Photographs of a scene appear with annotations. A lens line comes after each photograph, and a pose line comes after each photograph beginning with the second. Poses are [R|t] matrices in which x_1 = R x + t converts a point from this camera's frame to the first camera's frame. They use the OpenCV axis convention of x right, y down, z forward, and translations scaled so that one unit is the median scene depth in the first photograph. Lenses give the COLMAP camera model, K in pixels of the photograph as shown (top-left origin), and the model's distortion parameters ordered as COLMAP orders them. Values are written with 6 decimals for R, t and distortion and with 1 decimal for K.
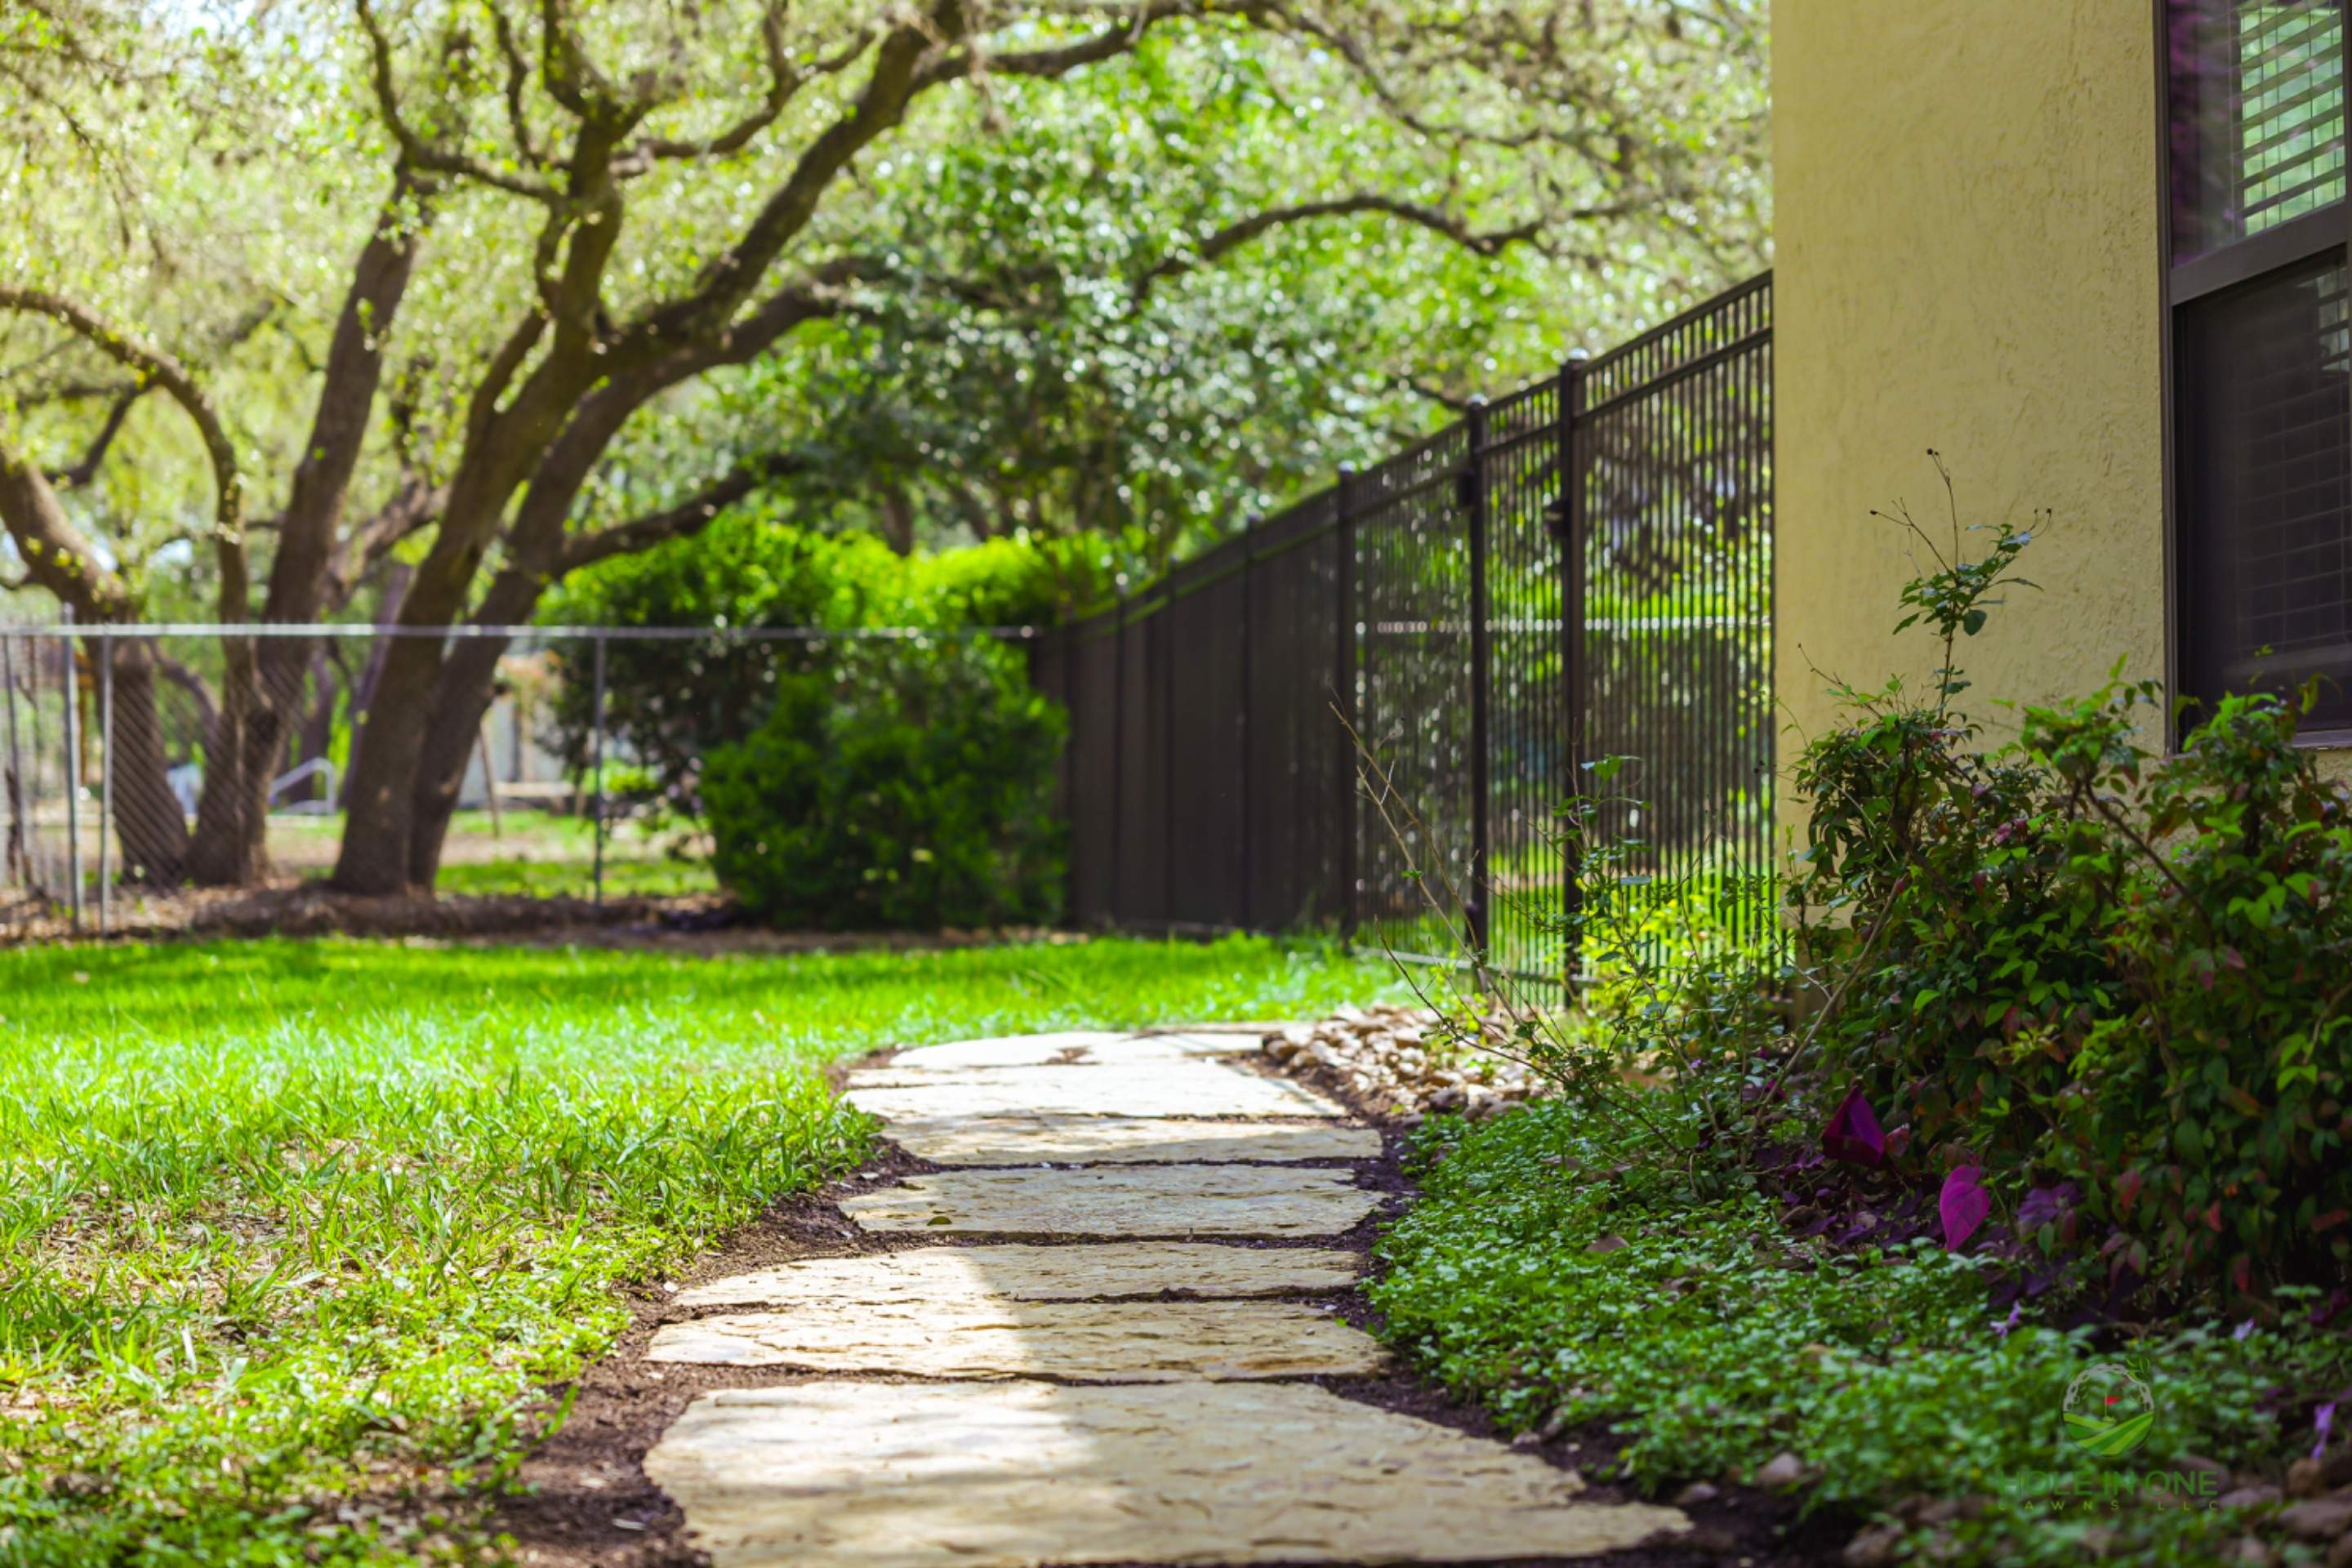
lens RADIAL K [[3532.2, 0, 1176.0], [0, 3532.2, 784.0], [0, 0, 1]] dist [-0.153686, 0.000844]
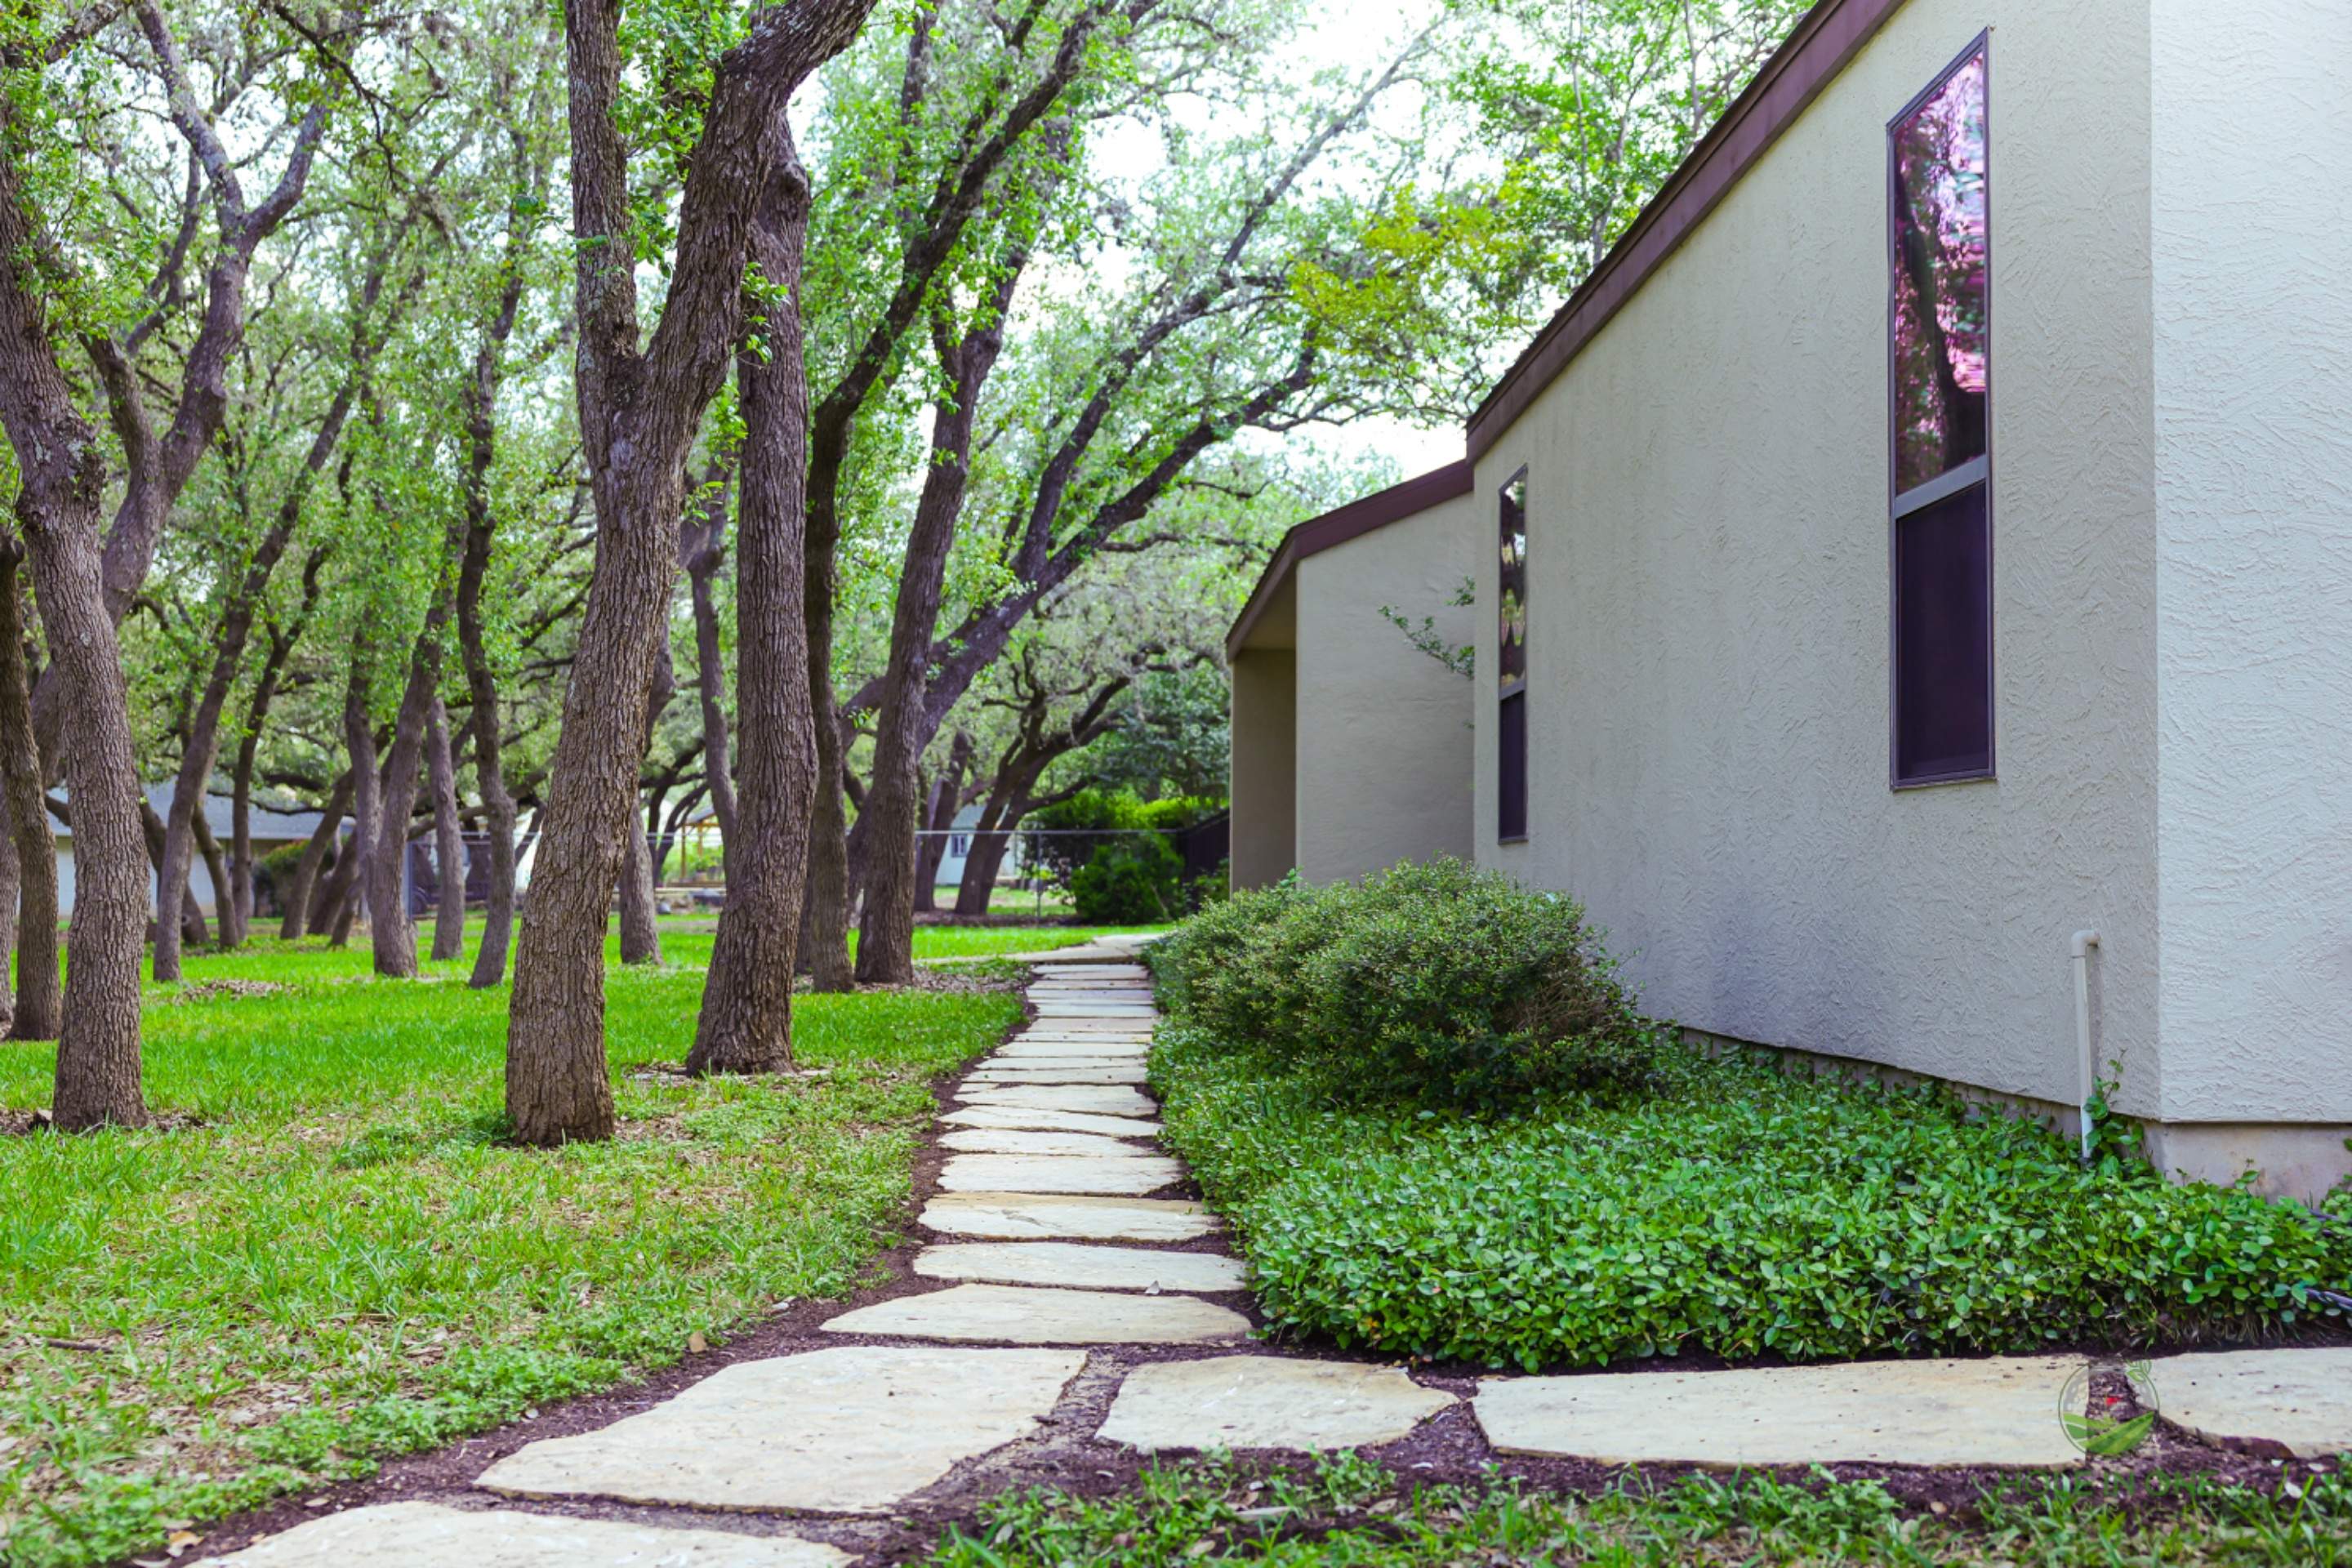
lens RADIAL K [[2952.4, 0, 1150.6], [0, 2952.4, 790.4], [0, 0, 1]] dist [-0.017496, 0.001373]
pose [[0.993664, -0.002559, -0.112363, 0.233130], [-0.000525, 0.999624, -0.027405, -0.007725], [0.112391, 0.027291, 0.993289, -1.619554]]
